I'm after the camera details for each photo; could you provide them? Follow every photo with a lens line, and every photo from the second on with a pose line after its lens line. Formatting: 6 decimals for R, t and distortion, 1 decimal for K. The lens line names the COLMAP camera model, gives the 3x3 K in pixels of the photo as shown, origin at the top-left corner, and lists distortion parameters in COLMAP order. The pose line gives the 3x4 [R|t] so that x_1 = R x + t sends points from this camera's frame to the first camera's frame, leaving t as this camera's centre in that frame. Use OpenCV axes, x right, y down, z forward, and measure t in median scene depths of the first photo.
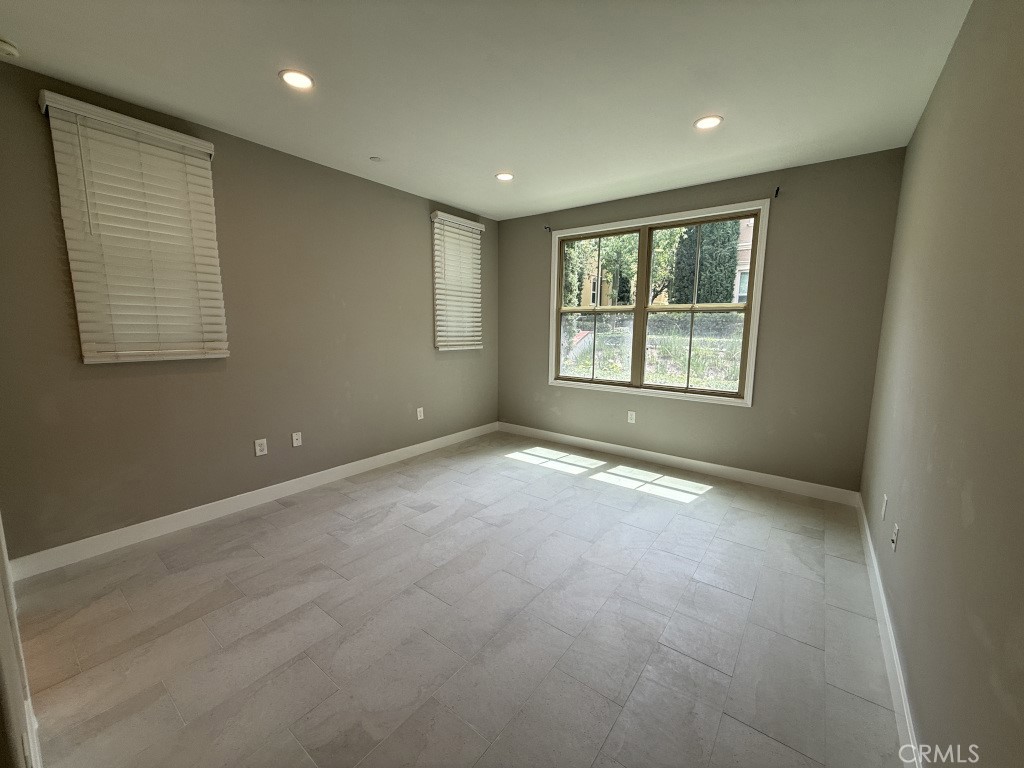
lens RADIAL K [[407.7, 0, 509.3], [0, 407.7, 385.0], [0, 0, 1]] dist [-0.000602, -0.000799]
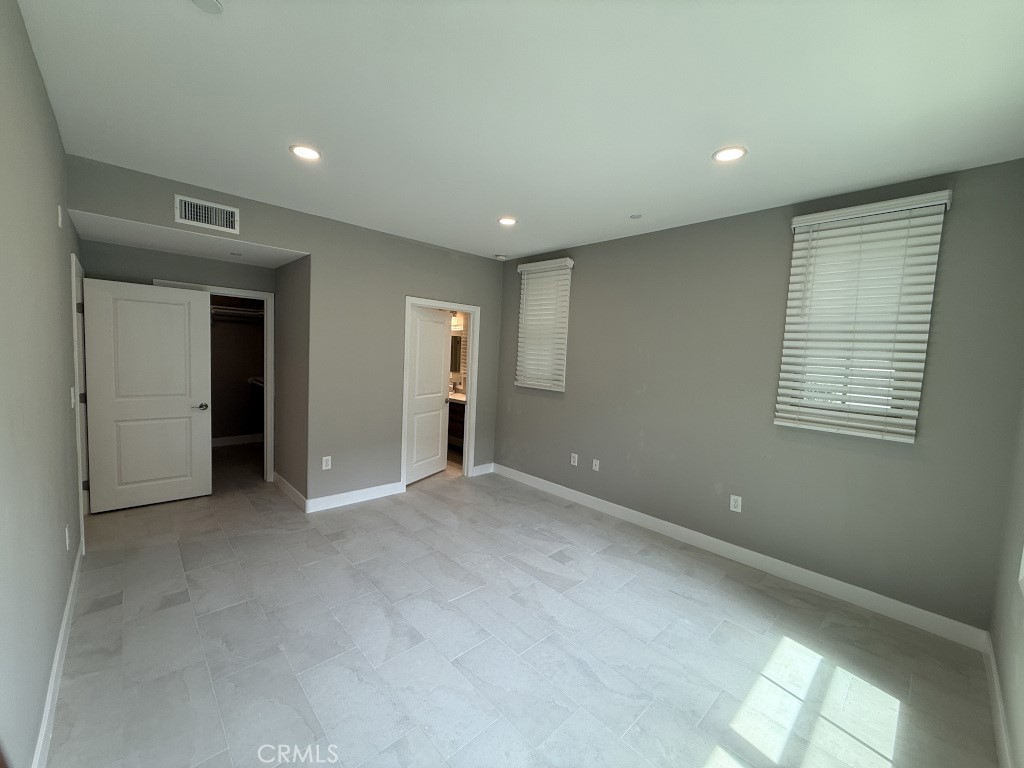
lens RADIAL K [[407.7, 0, 509.5], [0, 407.7, 385.3], [0, 0, 1]] dist [-0.000602, -0.000799]
pose [[-0.162411, 0.060975, -0.984837, 0.741147], [-0.187185, 0.978061, 0.091424, -0.171320], [0.968806, 0.199195, -0.147434, 0.908196]]
